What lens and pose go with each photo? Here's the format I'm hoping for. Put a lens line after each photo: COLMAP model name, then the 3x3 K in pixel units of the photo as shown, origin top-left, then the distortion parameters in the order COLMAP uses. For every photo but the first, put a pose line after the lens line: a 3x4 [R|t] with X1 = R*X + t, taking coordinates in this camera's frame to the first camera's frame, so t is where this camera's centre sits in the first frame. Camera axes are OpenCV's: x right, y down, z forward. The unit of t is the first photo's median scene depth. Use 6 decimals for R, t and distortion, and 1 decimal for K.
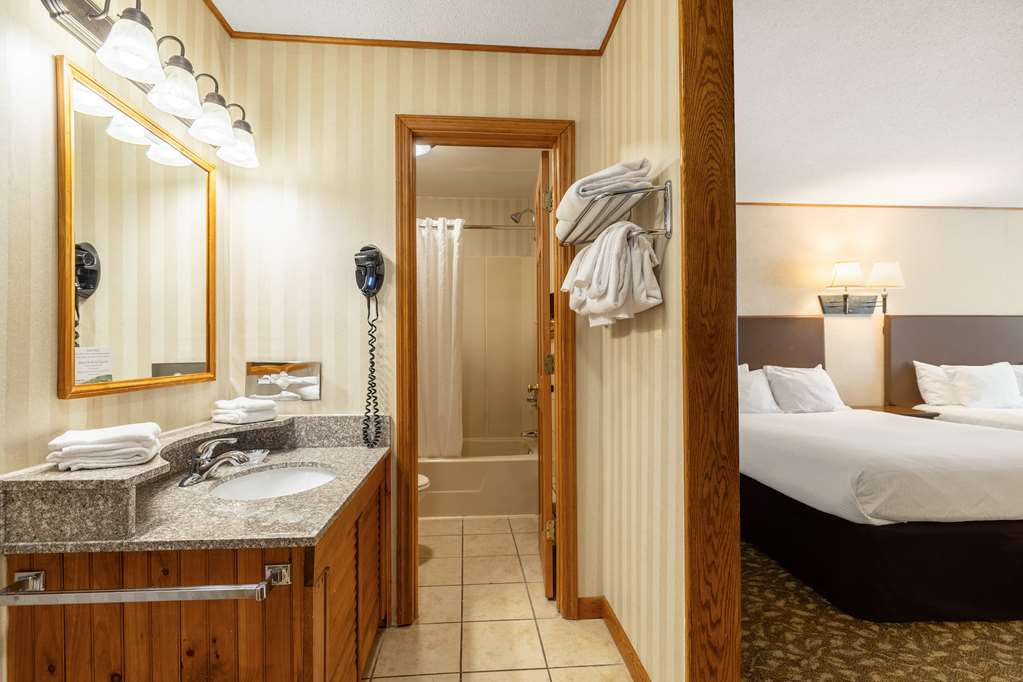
lens RADIAL K [[457.5, 0, 511.5], [0, 457.5, 341.0], [0, 0, 1]] dist [-0.002952, 0.000196]
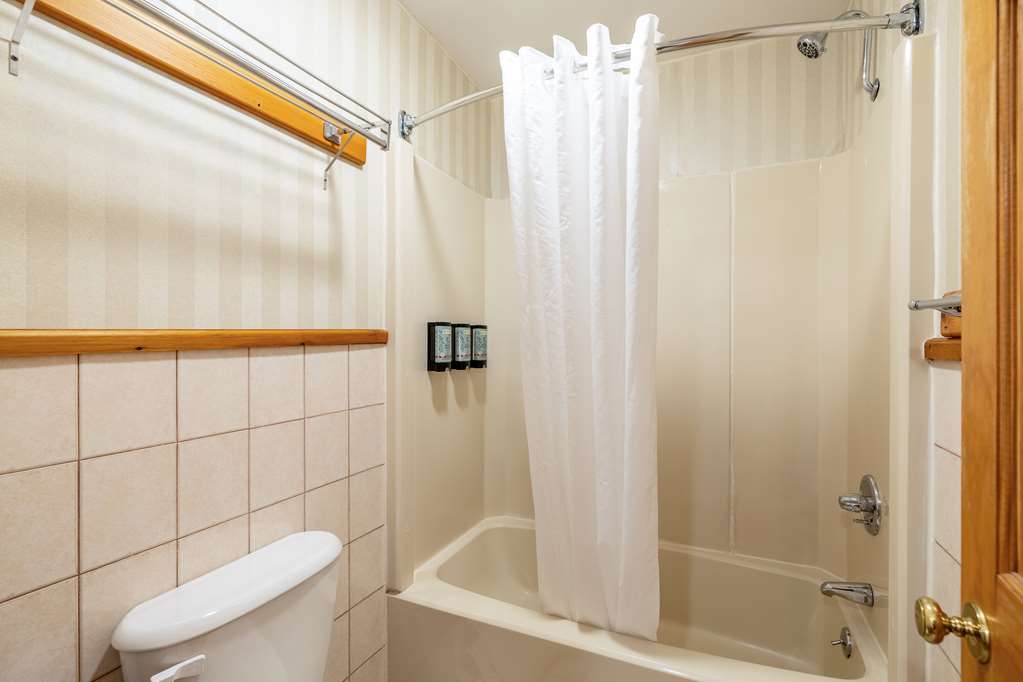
lens RADIAL K [[444.9, 0, 548.9], [0, 444.9, 340.0], [0, 0, 1]] dist [0.000899, 0.000041]
pose [[0.893404, 0.006136, -0.449213, -0.050129], [0.002828, 0.999810, 0.019280, -0.052742], [0.449246, -0.018495, 0.893217, 1.442081]]
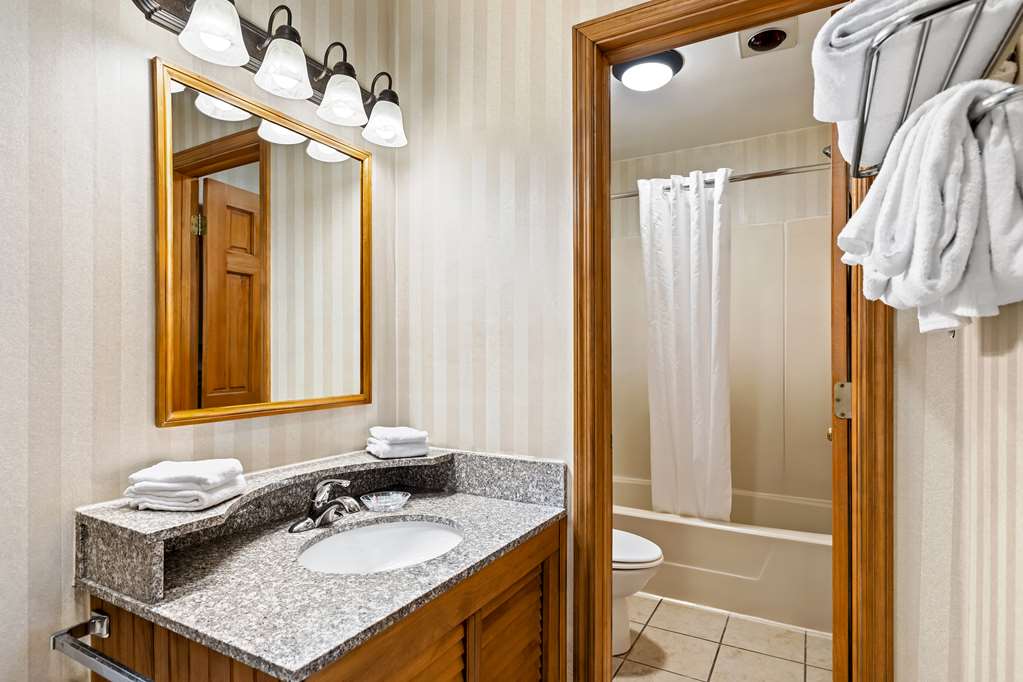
lens RADIAL K [[548.3, 0, 516.0], [0, 548.3, 352.4], [0, 0, 1]] dist [-0.000019, 0.000003]
pose [[0.828696, 0.002966, -0.559691, 0.188513], [0.006807, 0.999859, 0.015377, -0.028442], [0.559657, -0.016553, 0.828559, 0.363614]]
